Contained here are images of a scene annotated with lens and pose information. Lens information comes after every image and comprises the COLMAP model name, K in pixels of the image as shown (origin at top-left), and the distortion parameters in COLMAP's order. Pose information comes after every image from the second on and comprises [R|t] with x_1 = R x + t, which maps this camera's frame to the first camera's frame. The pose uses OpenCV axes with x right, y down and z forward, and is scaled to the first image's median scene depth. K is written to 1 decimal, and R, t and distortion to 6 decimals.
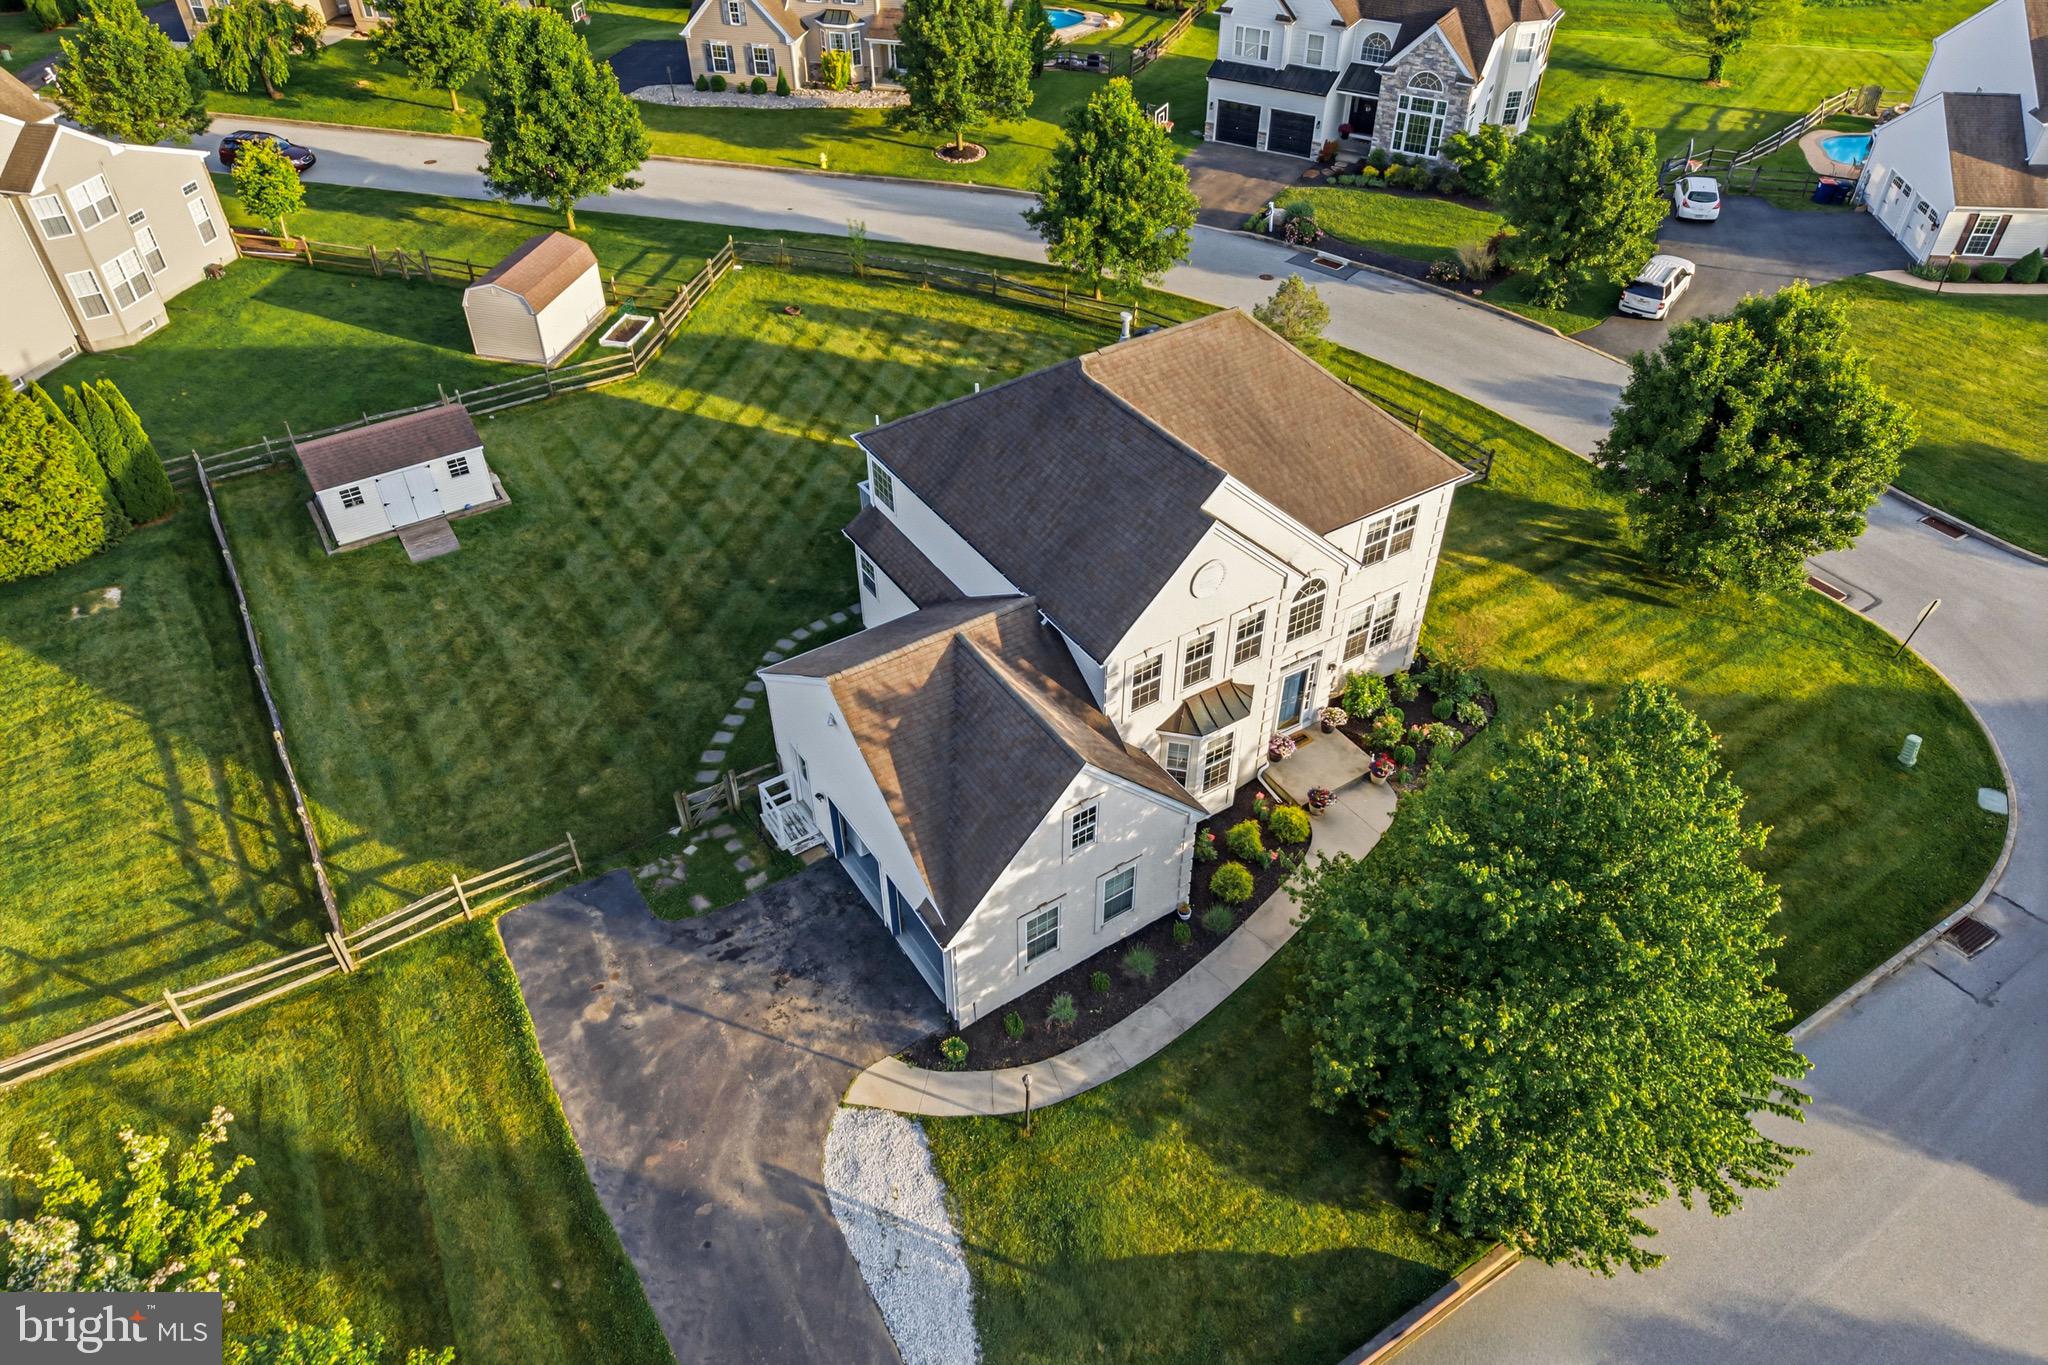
lens RADIAL K [[1367.8, 0, 1027.4], [0, 1367.8, 680.7], [0, 0, 1]] dist [0.023371, -0.024355]
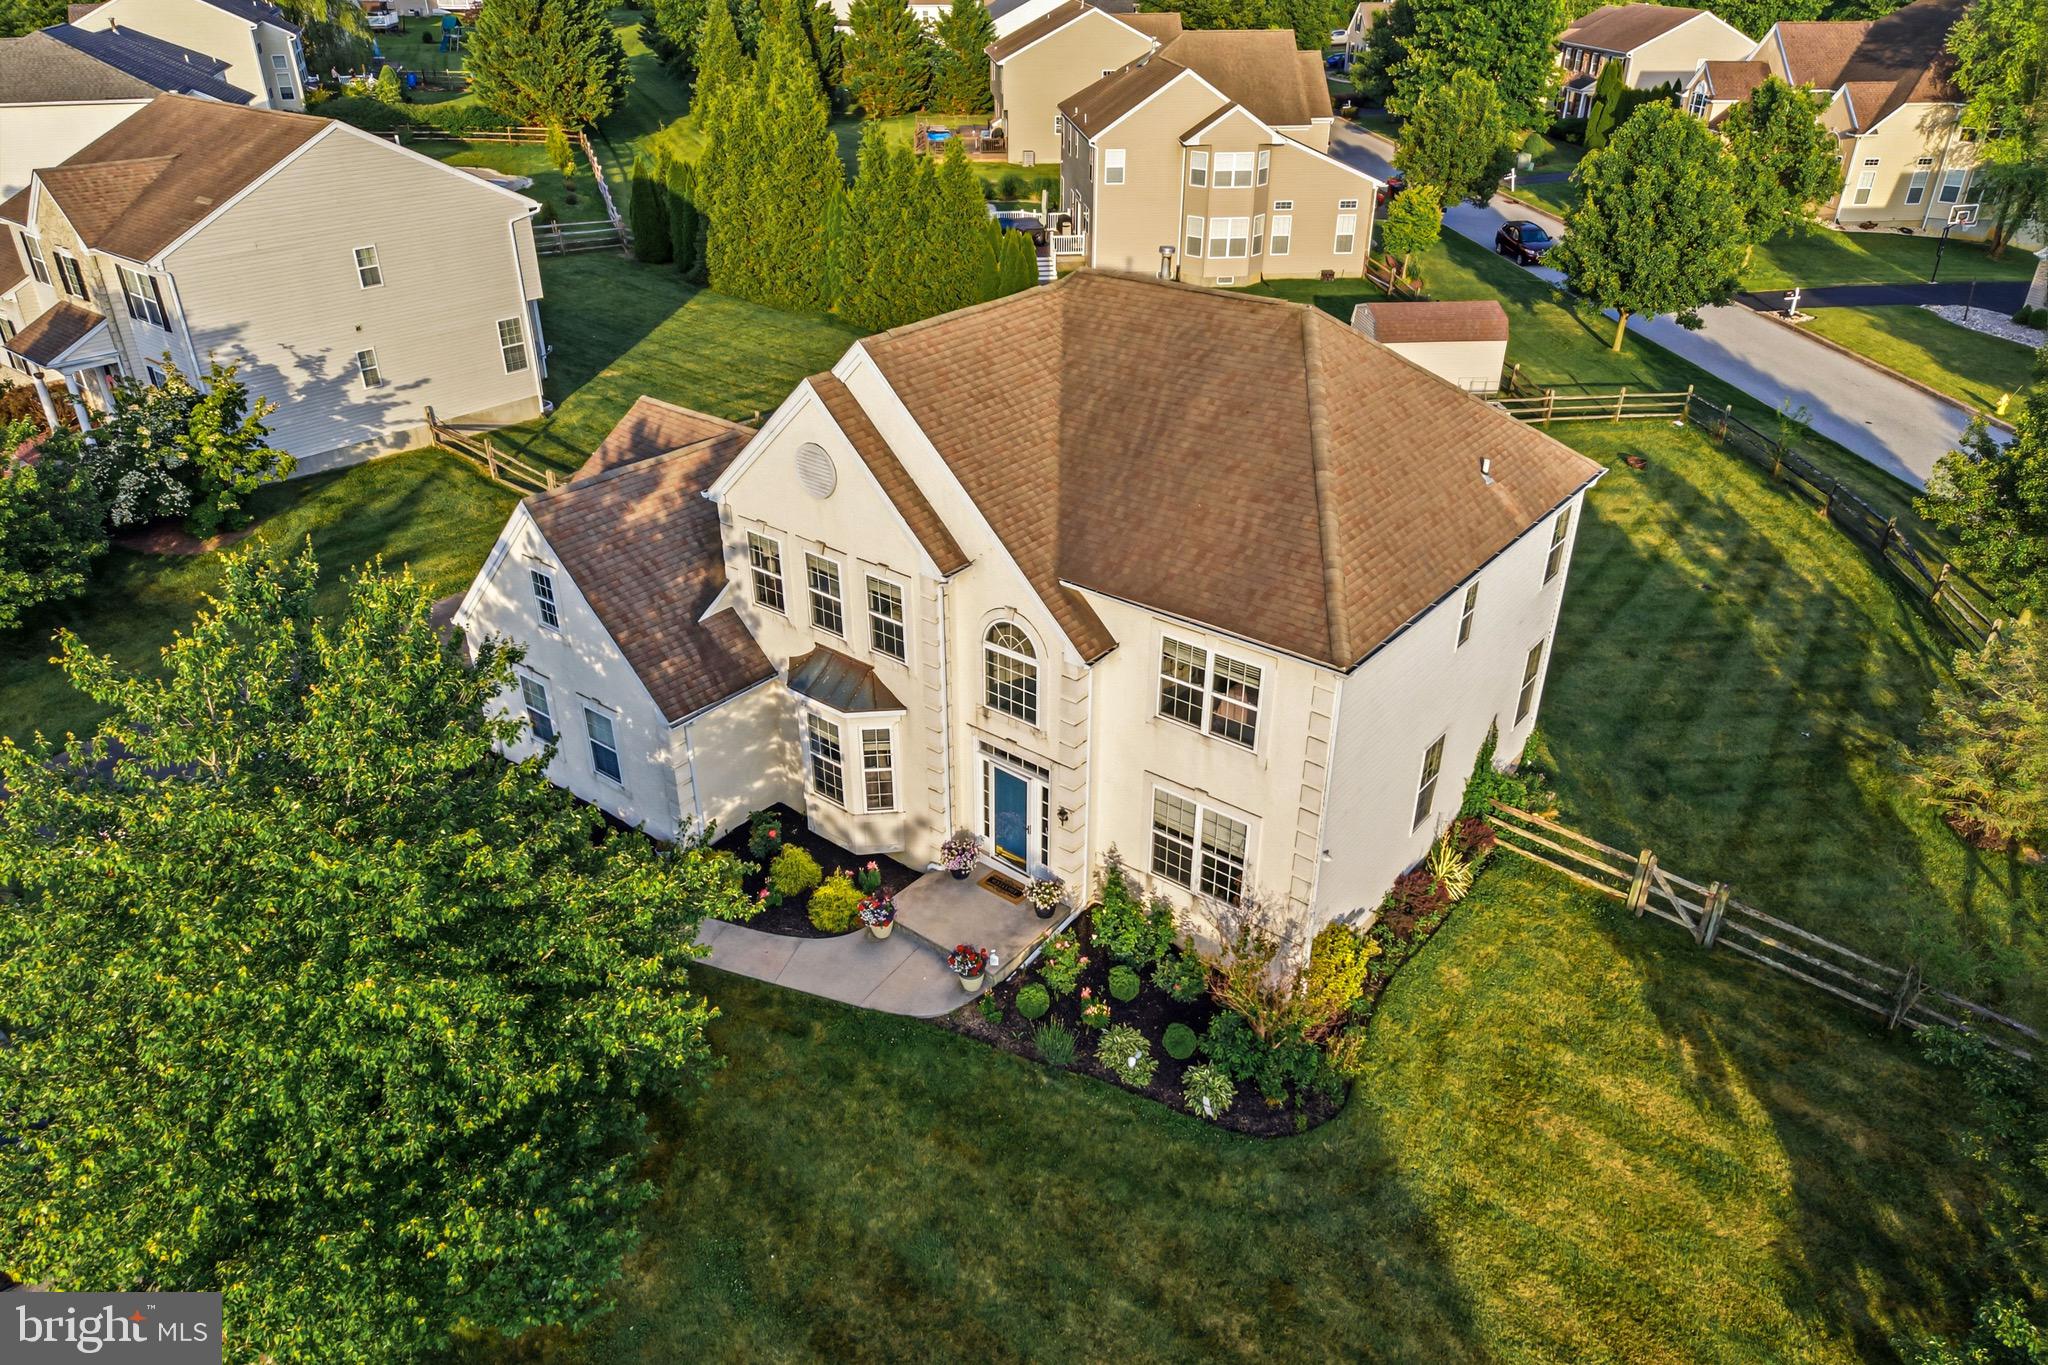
lens RADIAL K [[1367.8, 0, 1037.1], [0, 1367.8, 683.6], [0, 0, 1]] dist [0.023371, -0.024355]
pose [[0.320551, 0.460933, -0.827519, 0.565619], [-0.617069, 0.764426, 0.186760, -0.133304], [0.718661, 0.450770, 0.529465, 0.487941]]
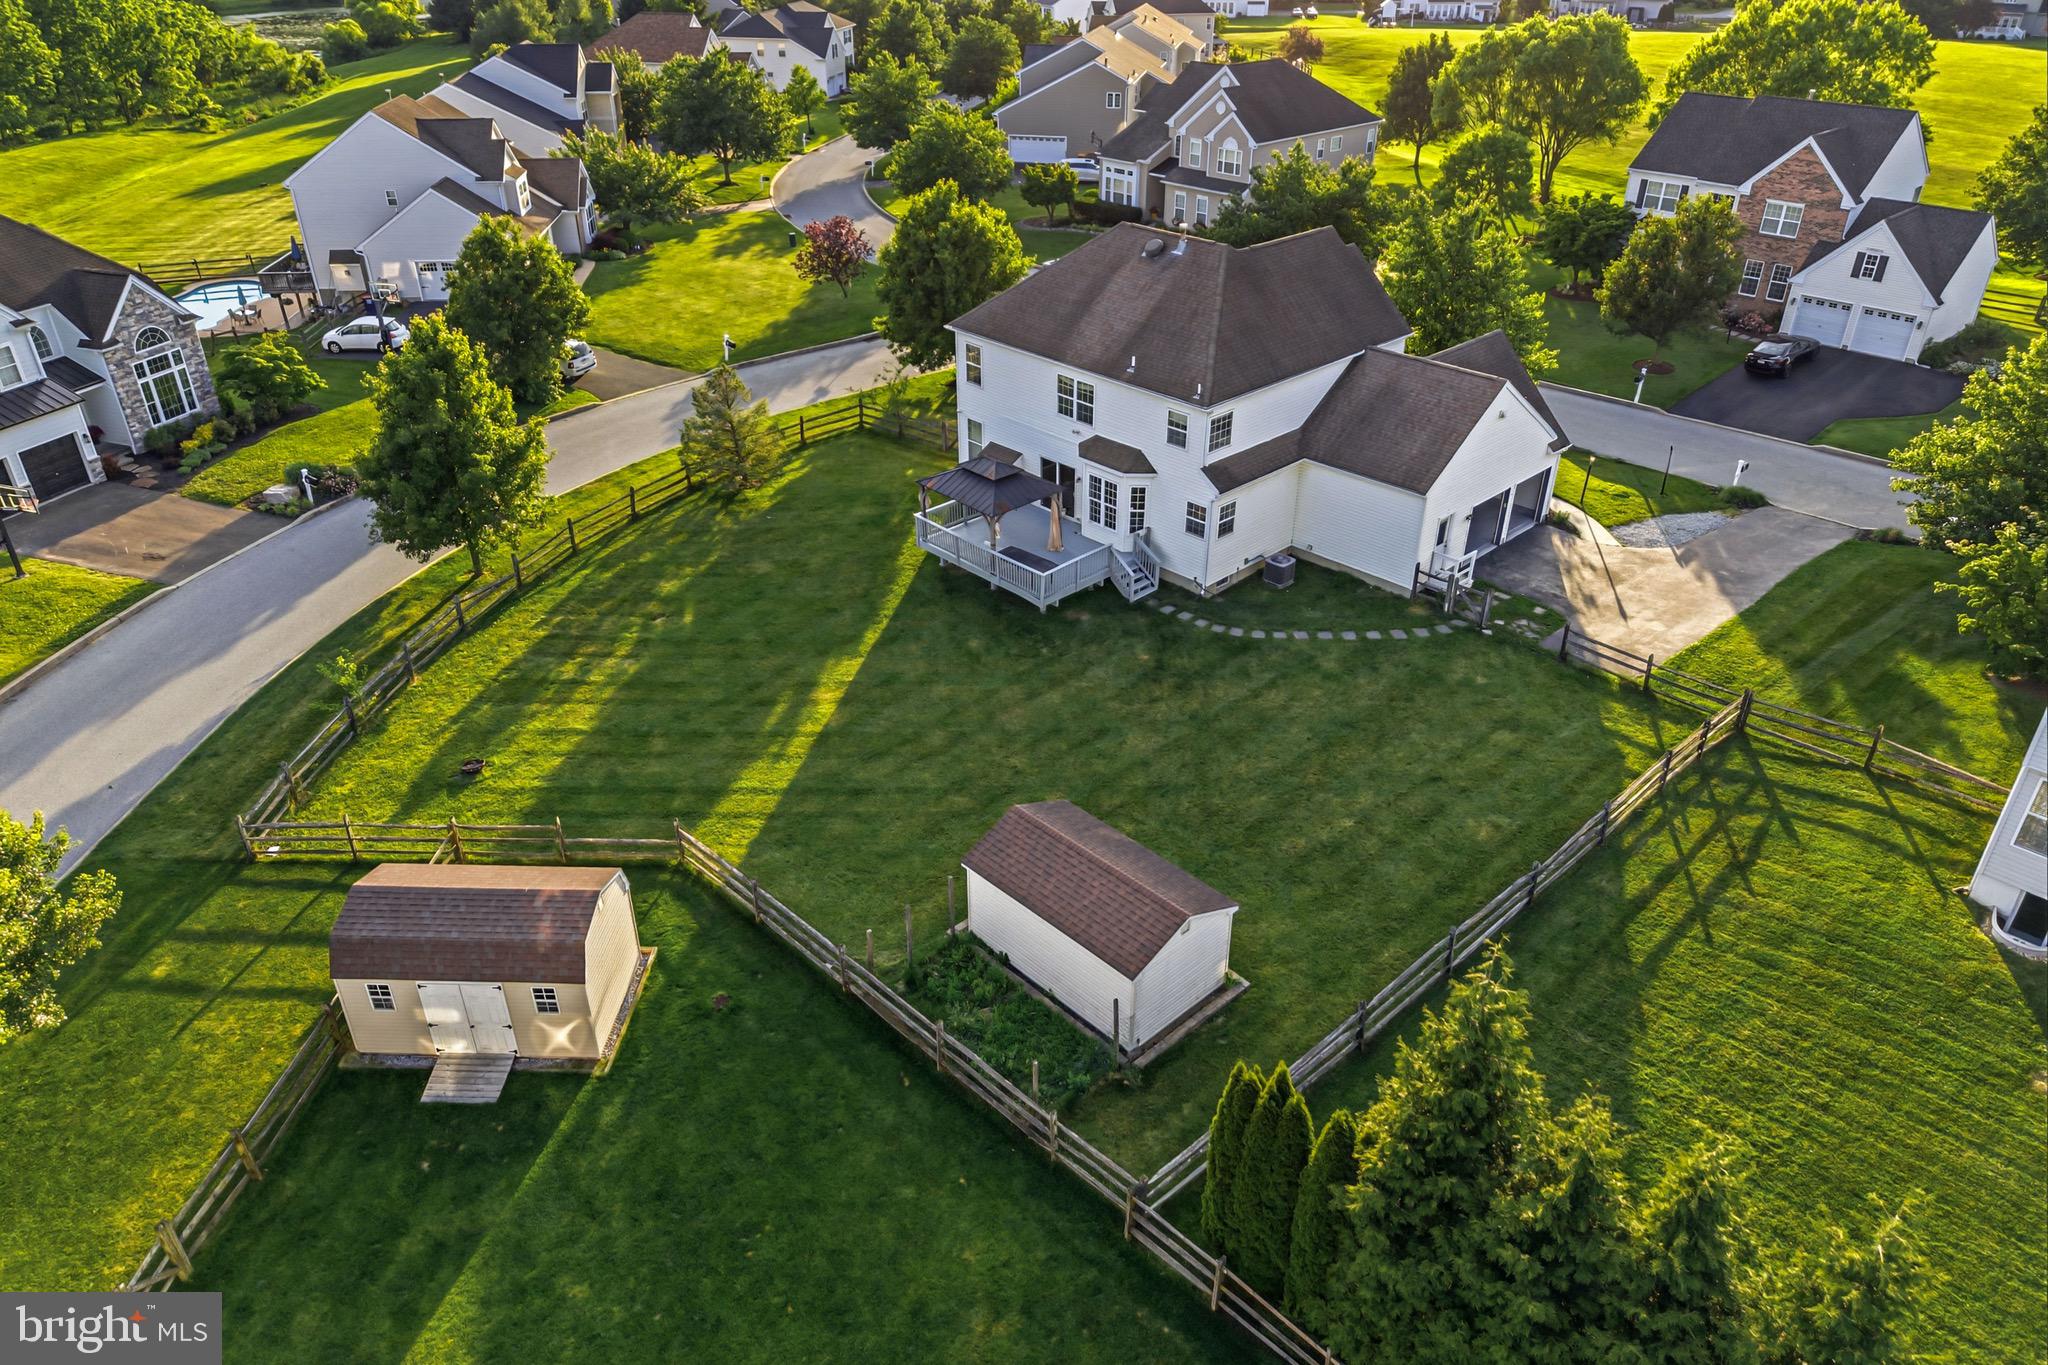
lens RADIAL K [[1367.8, 0, 1022.3], [0, 1367.8, 687.7], [0, 0, 1]] dist [0.023371, -0.024355]
pose [[-0.168556, -0.505021, 0.846488, -0.957654], [0.642615, 0.594880, 0.482870, -0.557444], [-0.747419, 0.625356, 0.224264, 0.807285]]
